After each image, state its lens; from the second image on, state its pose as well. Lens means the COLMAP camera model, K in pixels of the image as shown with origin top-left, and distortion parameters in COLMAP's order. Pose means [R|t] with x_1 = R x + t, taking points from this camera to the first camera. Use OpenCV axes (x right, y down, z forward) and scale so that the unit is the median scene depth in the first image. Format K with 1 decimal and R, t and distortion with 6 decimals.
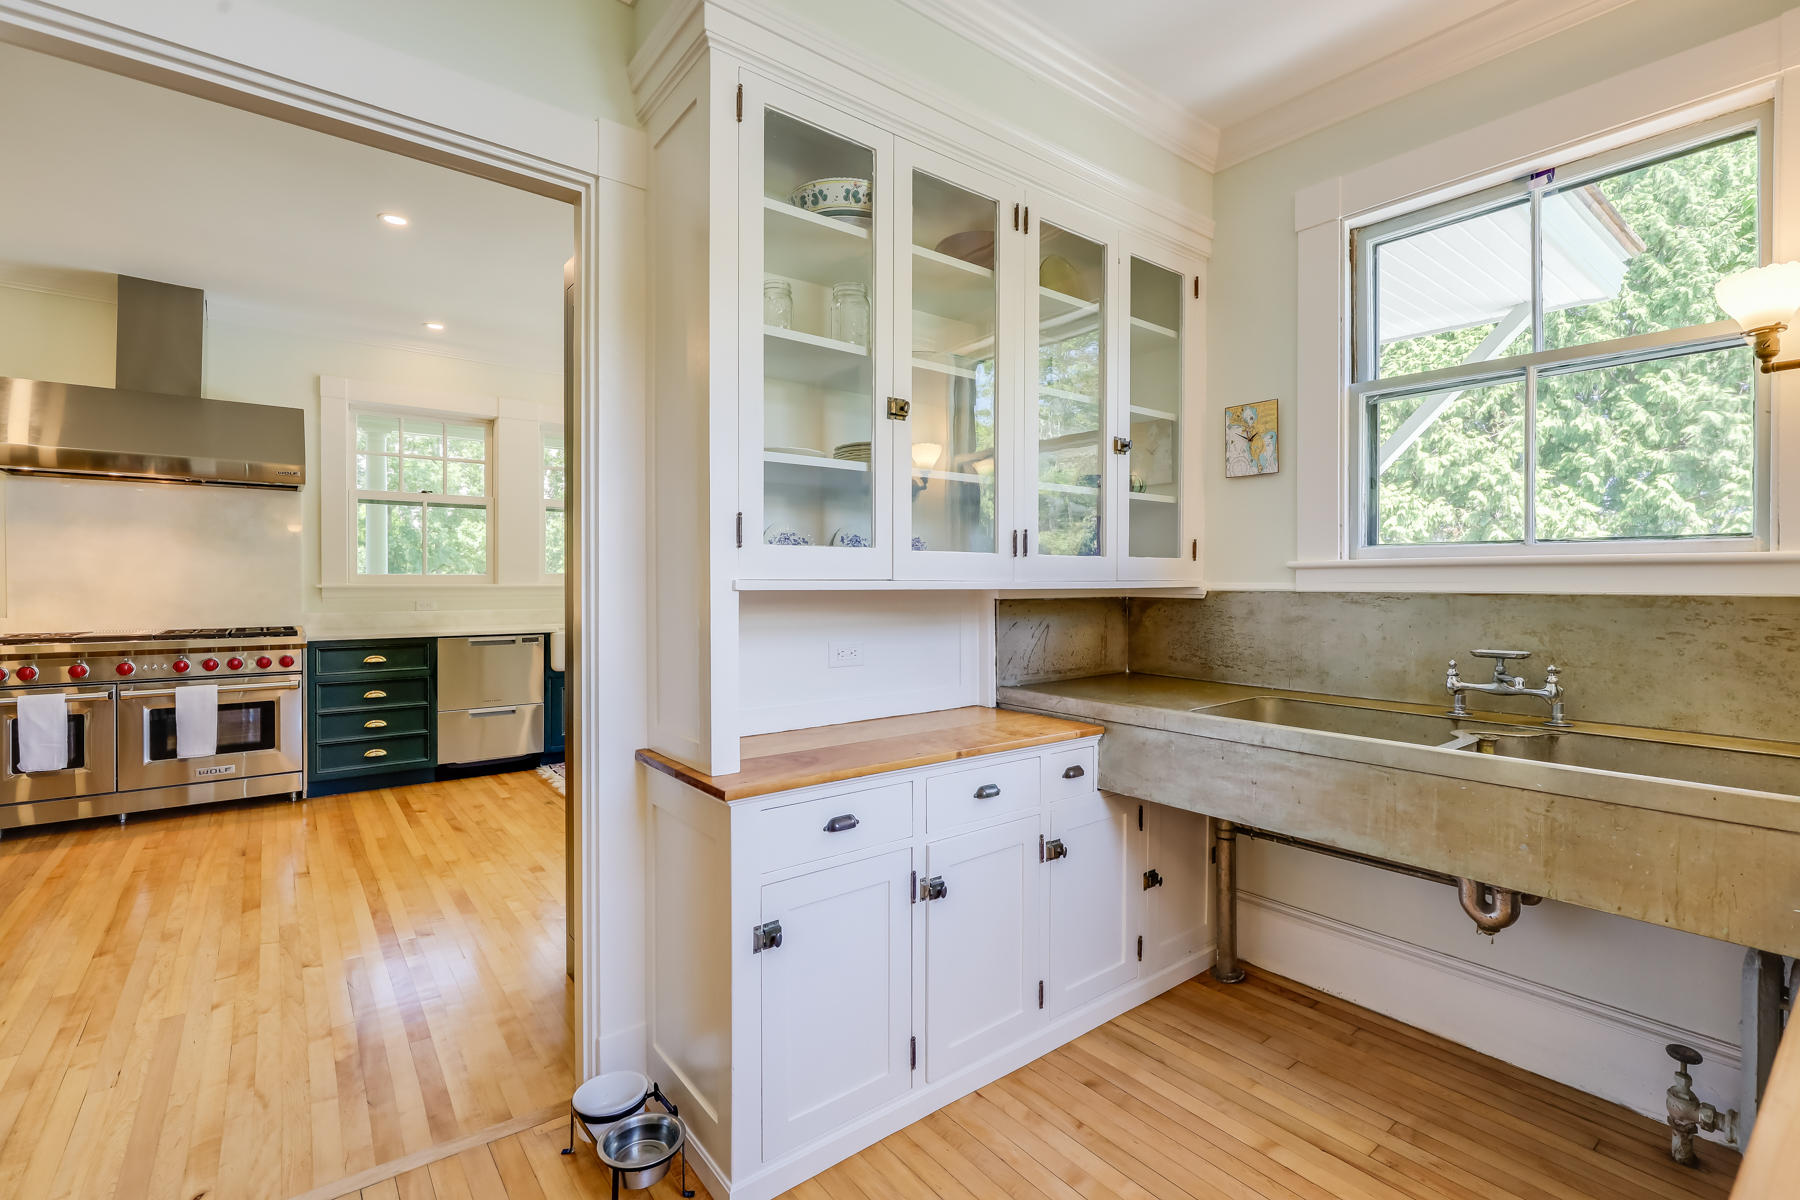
lens RADIAL K [[804.1, 0, 902.0], [0, 804.1, 598.0], [0, 0, 1]] dist [-0.001465, -0.000273]
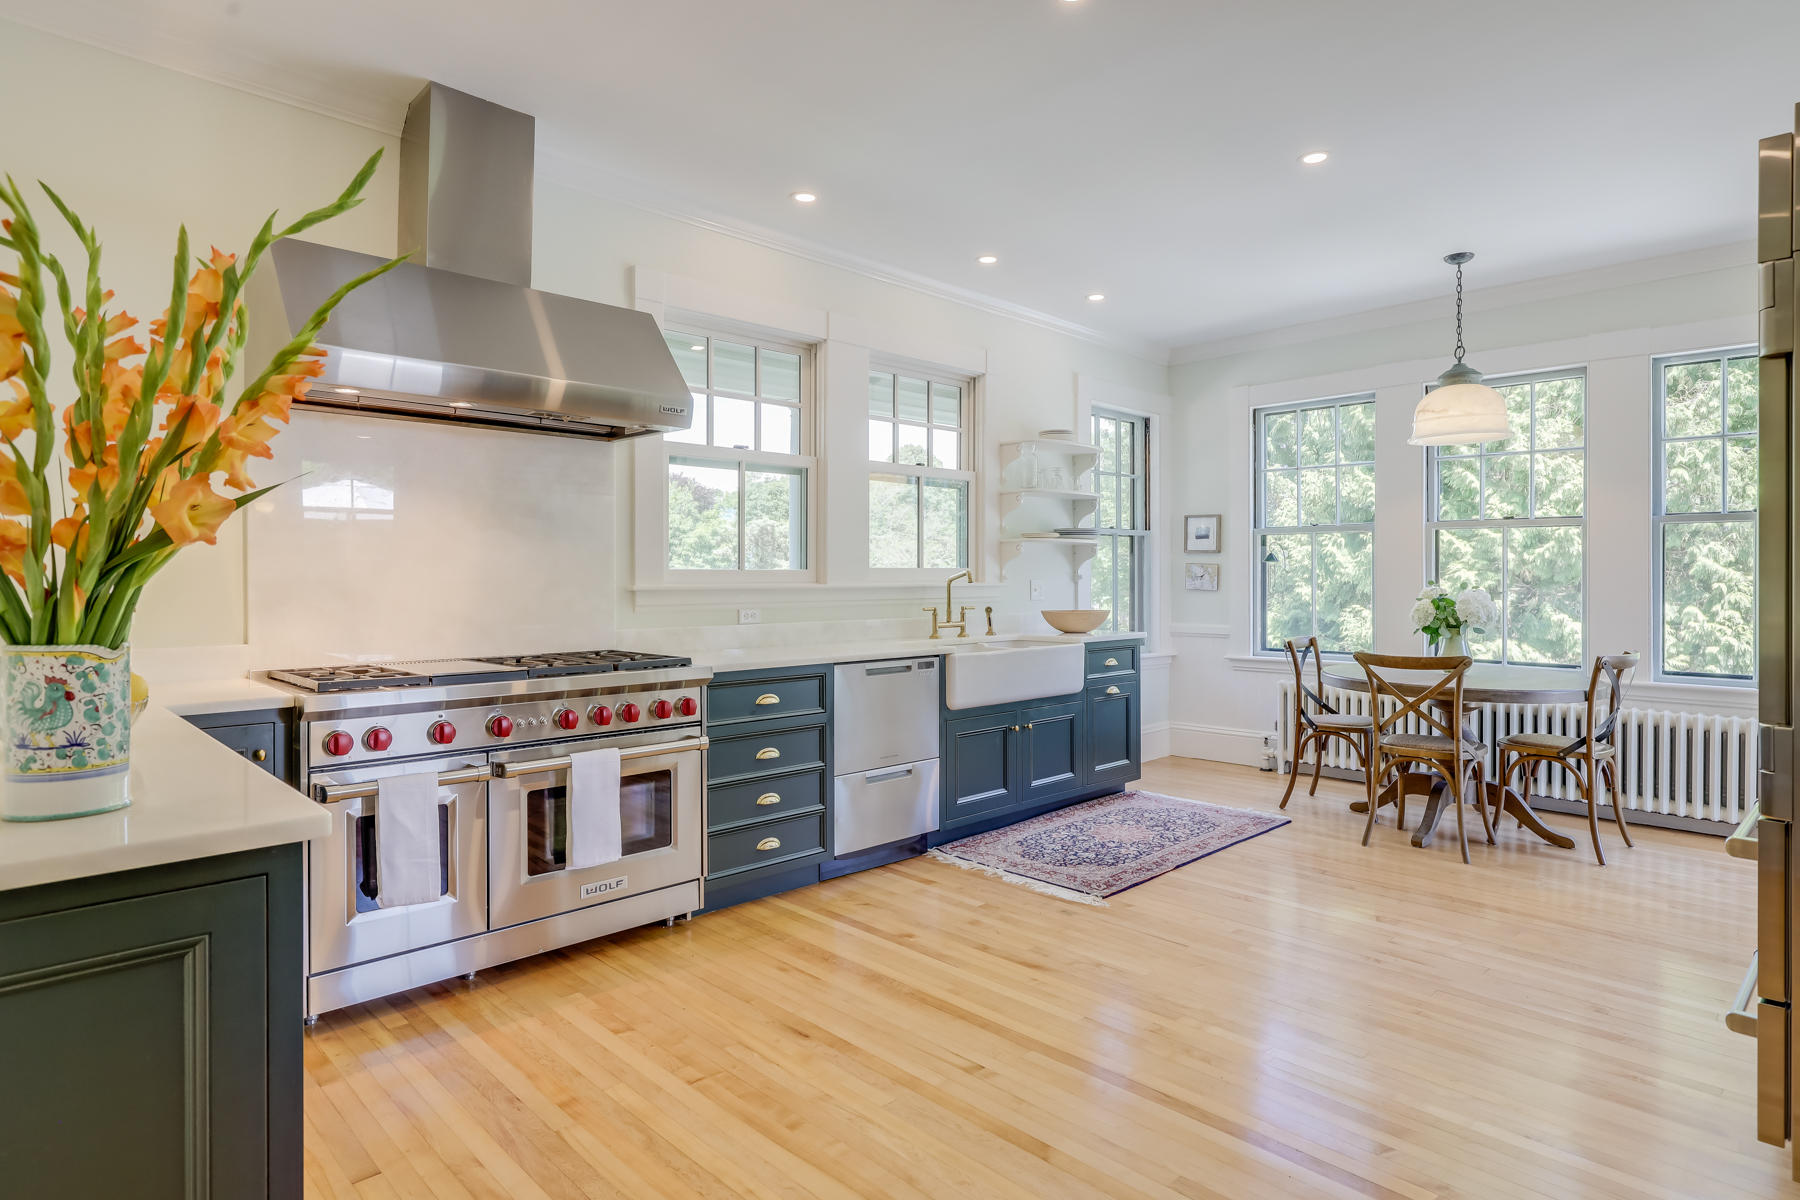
lens RADIAL K [[963.1, 0, 899.1], [0, 963.1, 597.1], [0, 0, 1]] dist [0.016454, -0.000756]
pose [[0.994092, -0.002902, 0.108505, -0.681399], [0.002560, 0.999991, 0.003290, -0.010438], [-0.108513, -0.002993, 0.994090, 0.220278]]
